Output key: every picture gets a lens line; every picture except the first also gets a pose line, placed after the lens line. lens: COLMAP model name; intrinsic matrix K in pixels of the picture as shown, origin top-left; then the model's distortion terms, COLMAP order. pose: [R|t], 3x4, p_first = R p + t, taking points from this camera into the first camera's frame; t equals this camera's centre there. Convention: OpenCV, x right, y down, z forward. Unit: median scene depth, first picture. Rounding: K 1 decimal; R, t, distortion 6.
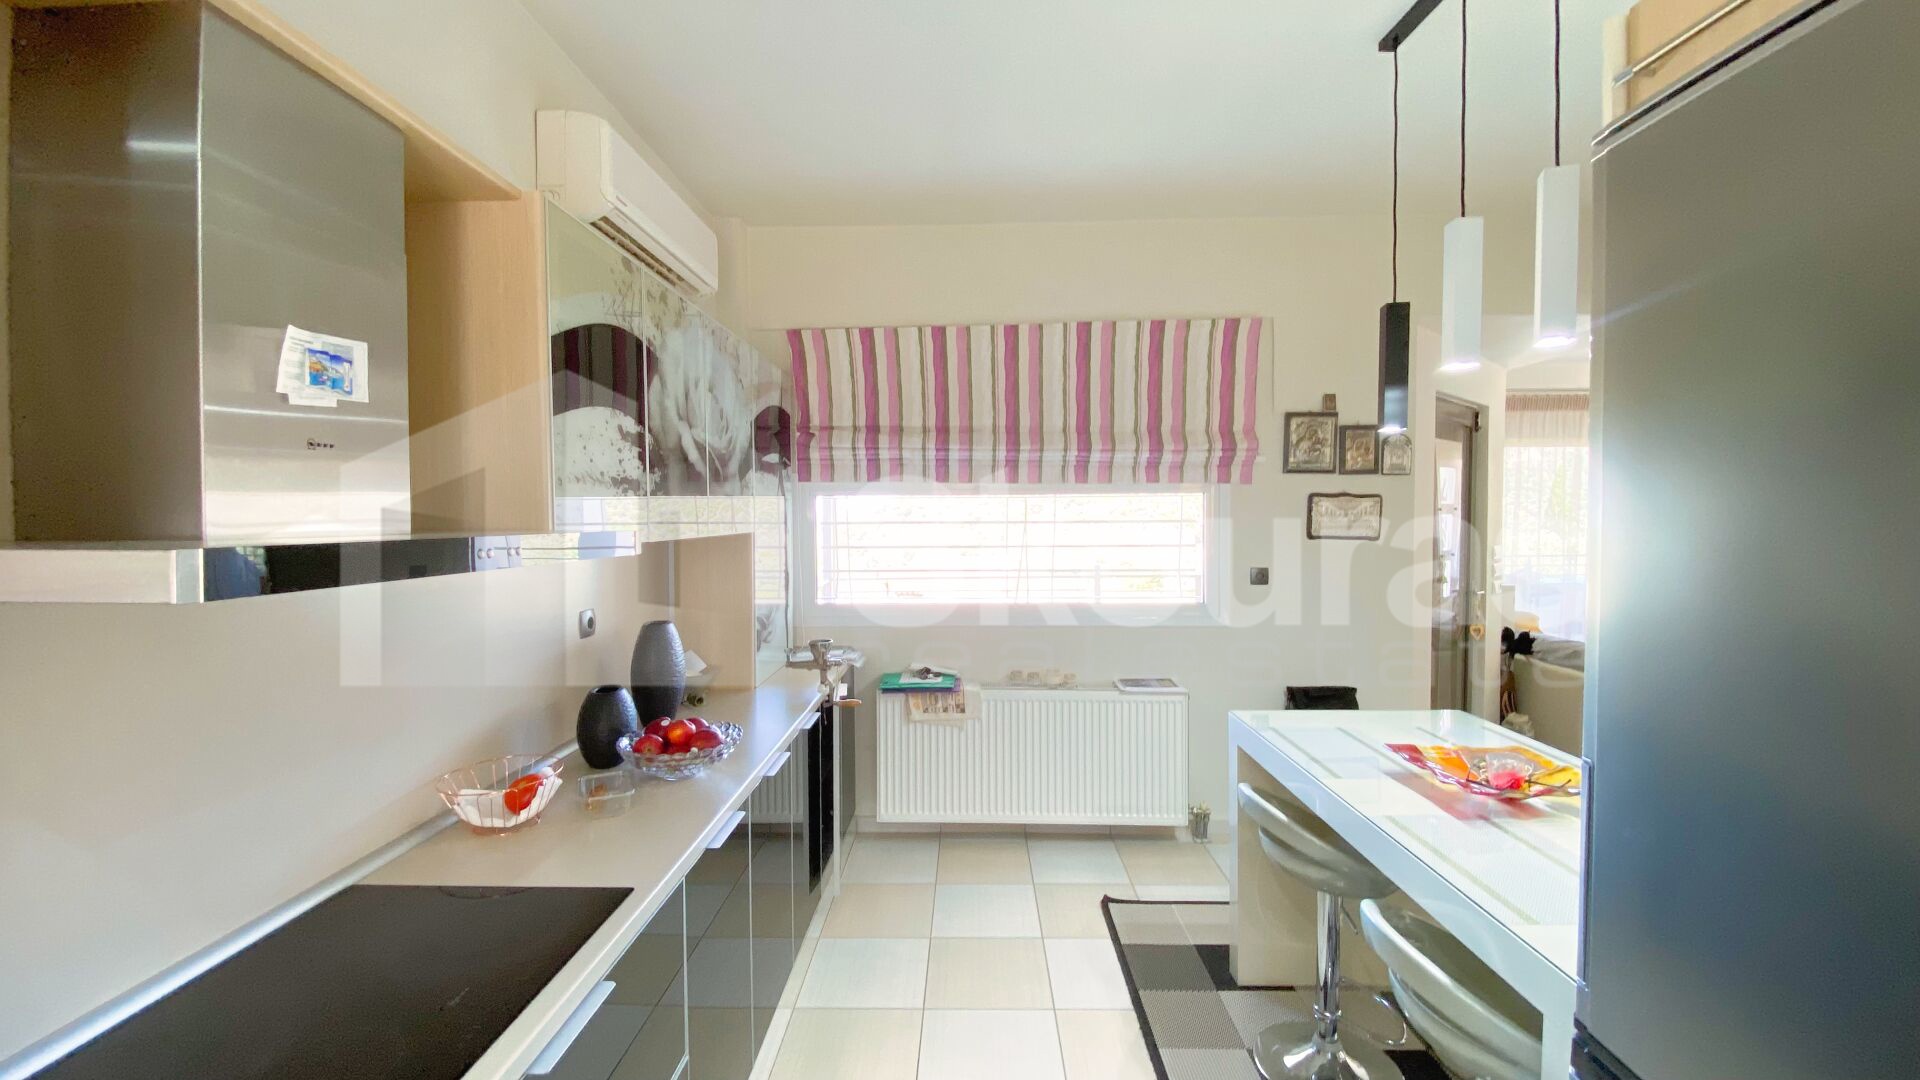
lens RADIAL K [[788.6, 0, 960.0], [0, 788.6, 540.0], [0, 0, 1]] dist [0.016234, -0.016938]
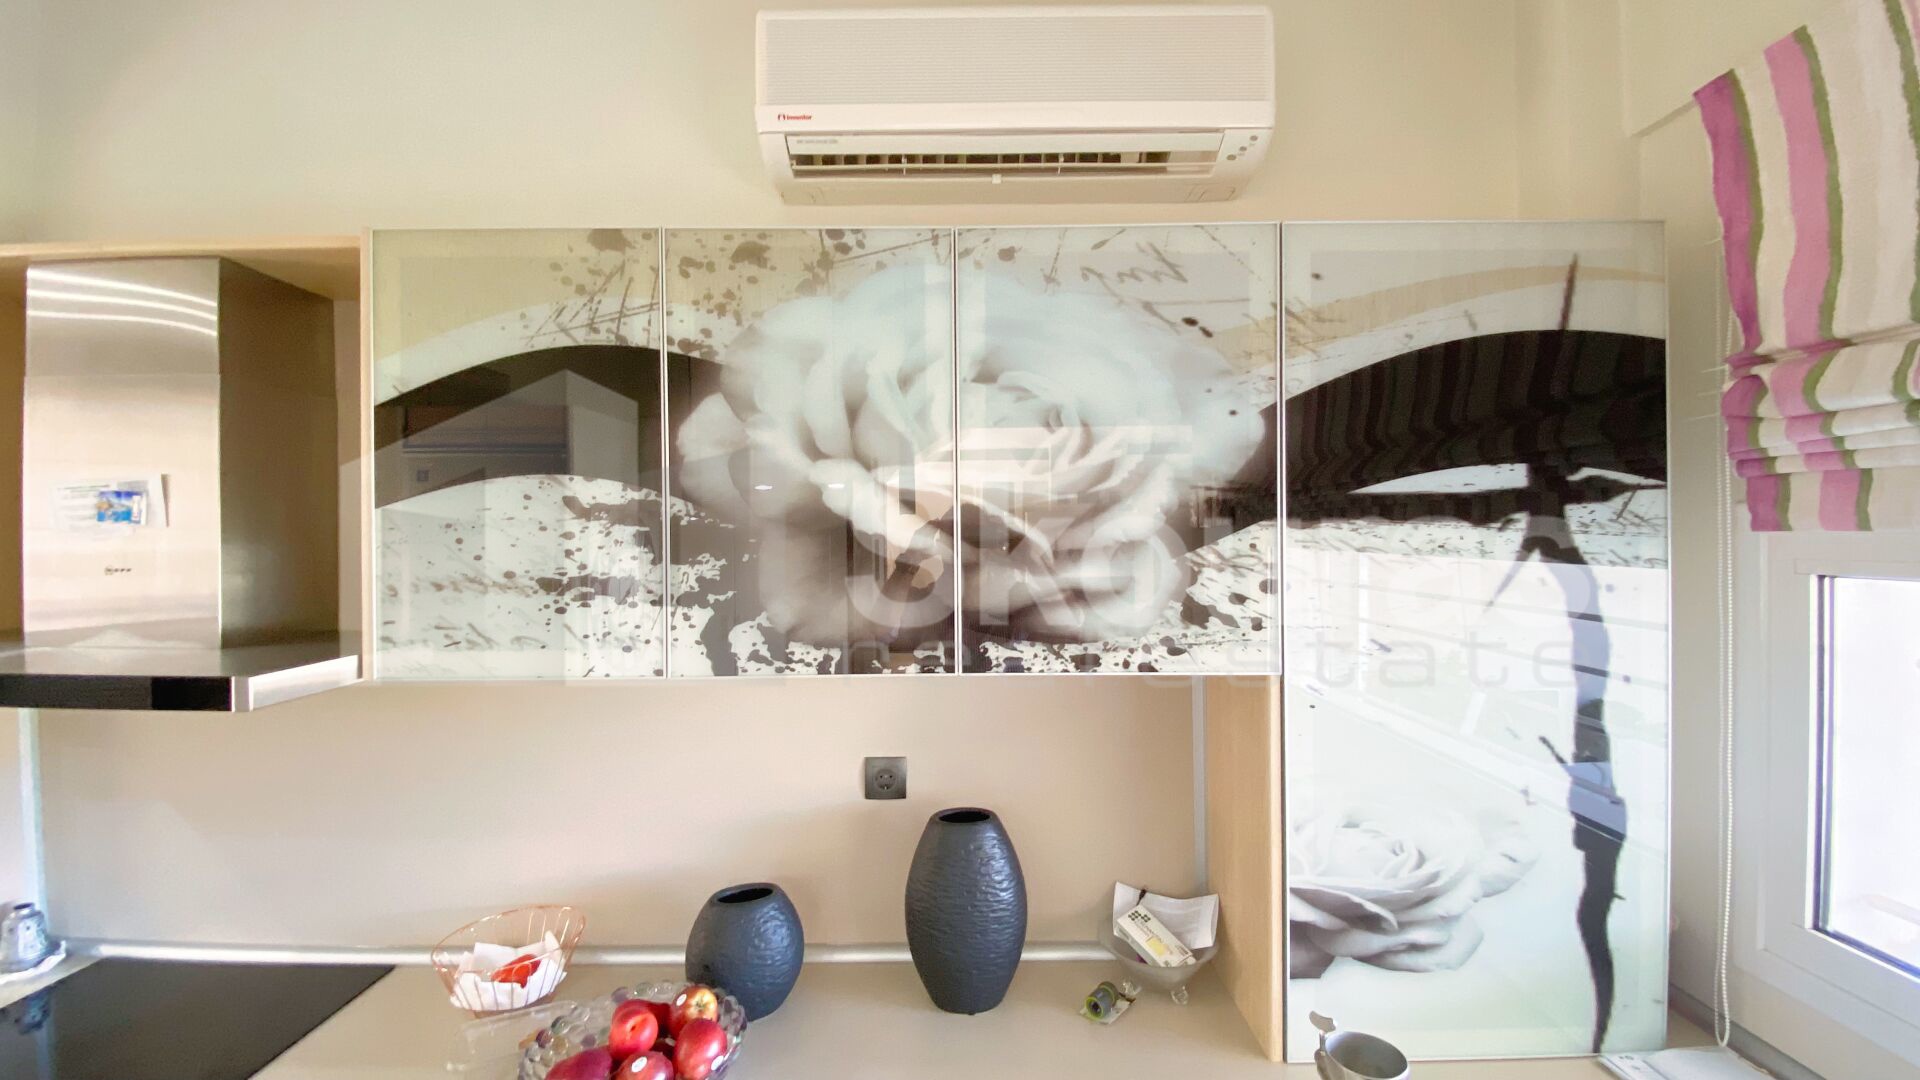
lens RADIAL K [[771.7, 0, 954.5], [0, 771.7, 540.0], [0, 0, 1]] dist [0.069675, -0.045555]
pose [[0.021594, 0.002536, -0.999764, 0.197698], [-0.028866, 0.999581, 0.001912, -0.107394], [0.999350, 0.028818, 0.021658, 1.163601]]
